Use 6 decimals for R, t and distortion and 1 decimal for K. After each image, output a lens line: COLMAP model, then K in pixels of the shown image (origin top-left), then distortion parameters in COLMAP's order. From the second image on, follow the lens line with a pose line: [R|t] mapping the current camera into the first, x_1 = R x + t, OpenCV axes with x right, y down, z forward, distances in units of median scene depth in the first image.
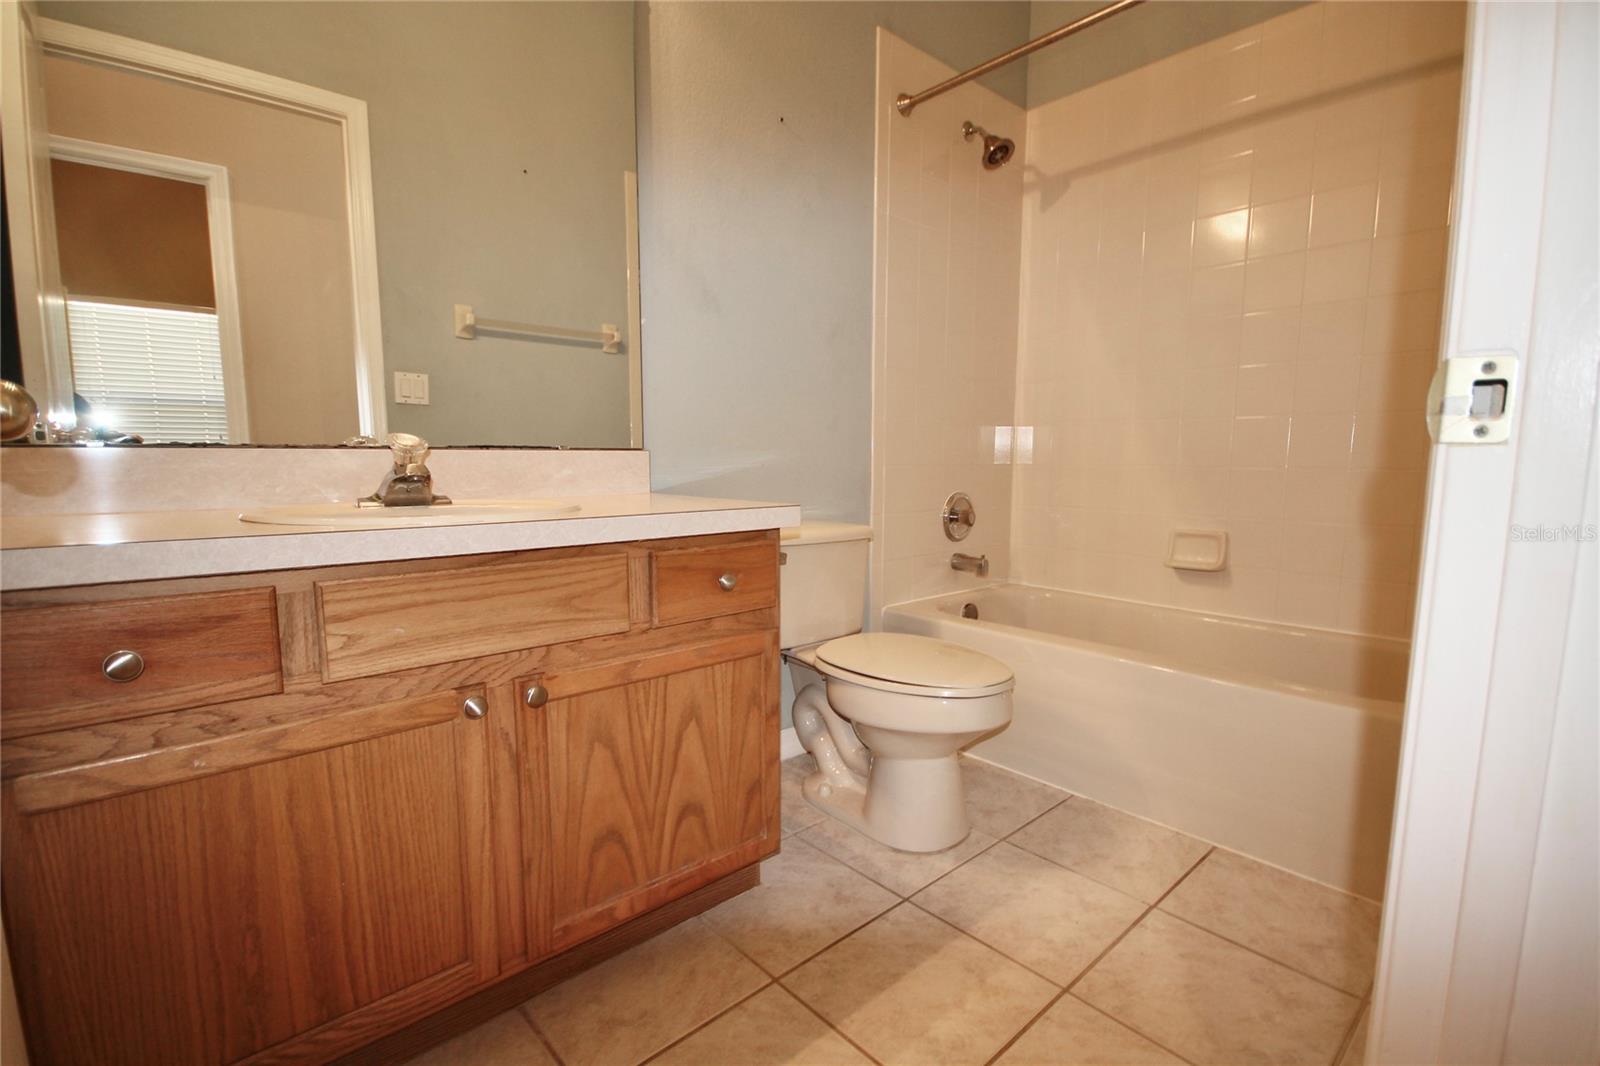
lens RADIAL K [[738.4, 0, 795.2], [0, 738.4, 536.2], [0, 0, 1]] dist [0.013835, -0.012490]
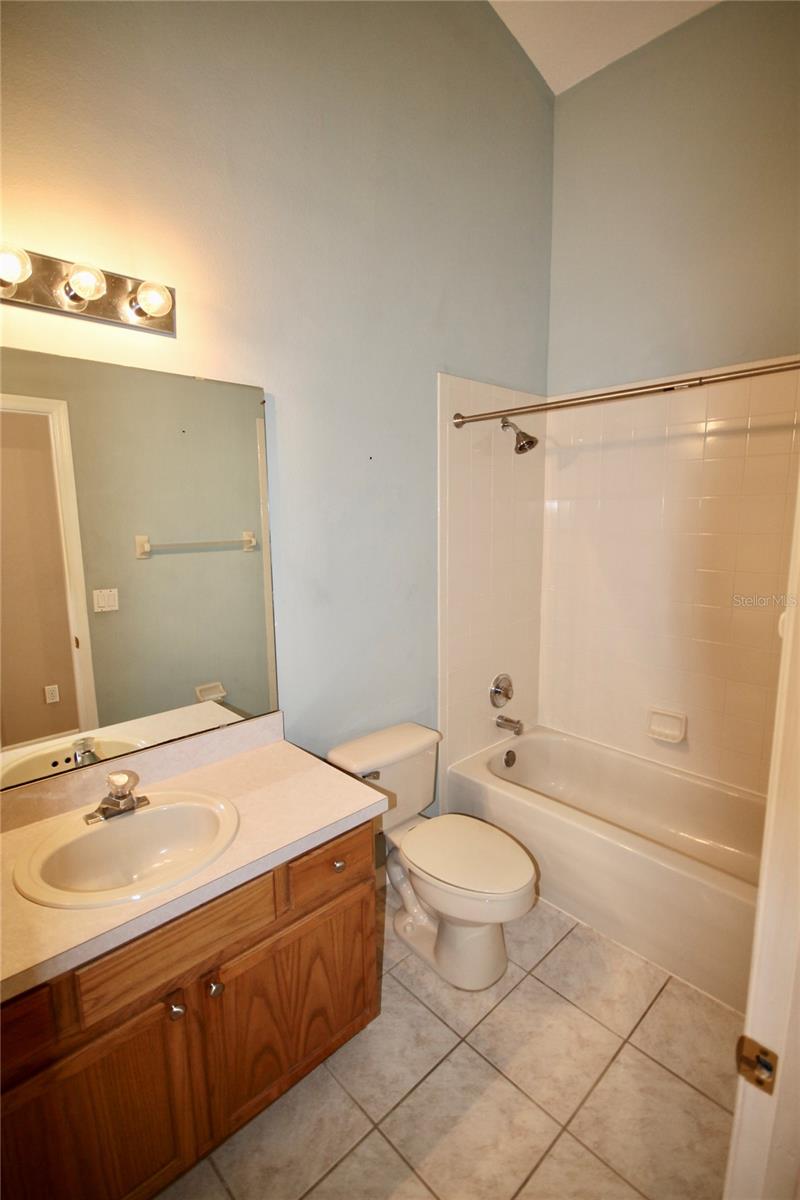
lens RADIAL K [[553.8, 0, 400.3], [0, 553.8, 604.4], [0, 0, 1]] dist [0.013835, -0.012490]
pose [[0.999610, -0.016789, 0.022317, 0.015219], [0.016053, 0.999335, 0.032749, -0.481805], [-0.022852, -0.032378, 0.999214, -0.101995]]
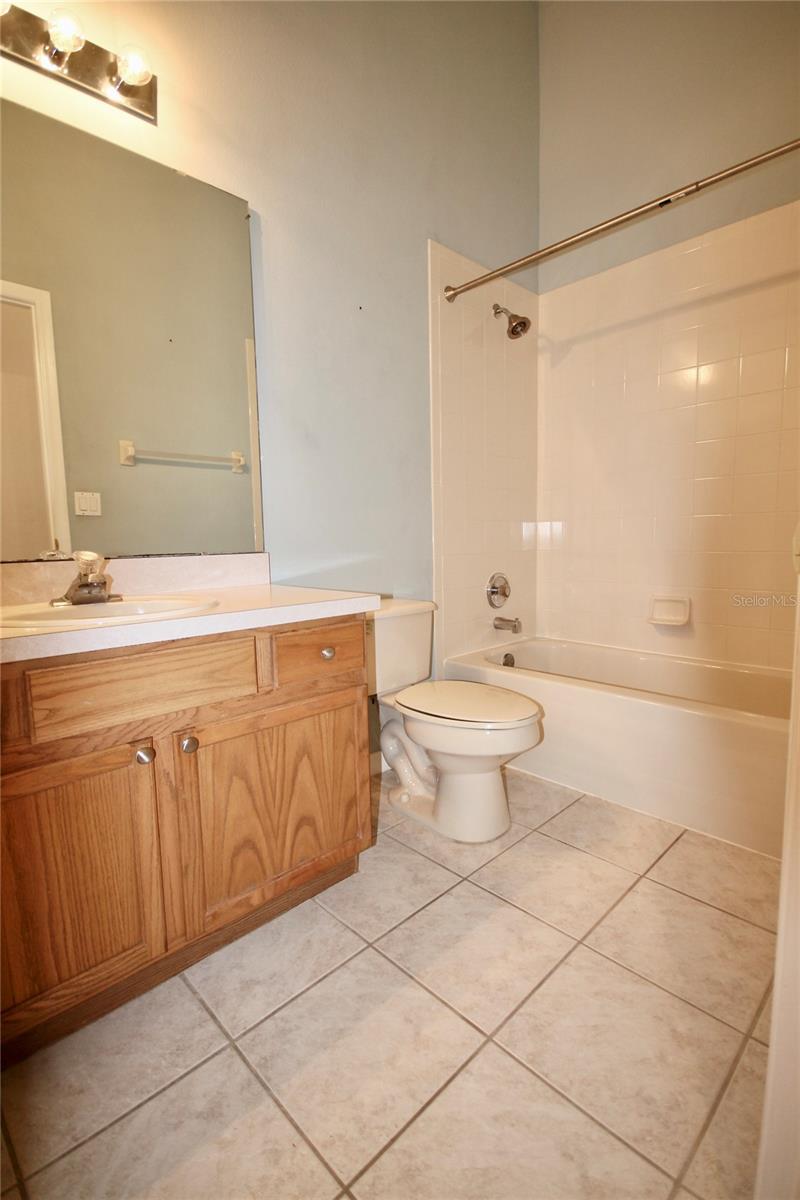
lens RADIAL K [[553.8, 0, 400.2], [0, 553.8, 589.4], [0, 0, 1]] dist [0.013835, -0.012490]
pose [[0.999033, -0.025217, 0.036025, 0.007665], [0.025765, 0.999558, -0.014848, -0.036789], [-0.035635, 0.015762, 0.999241, -0.034245]]
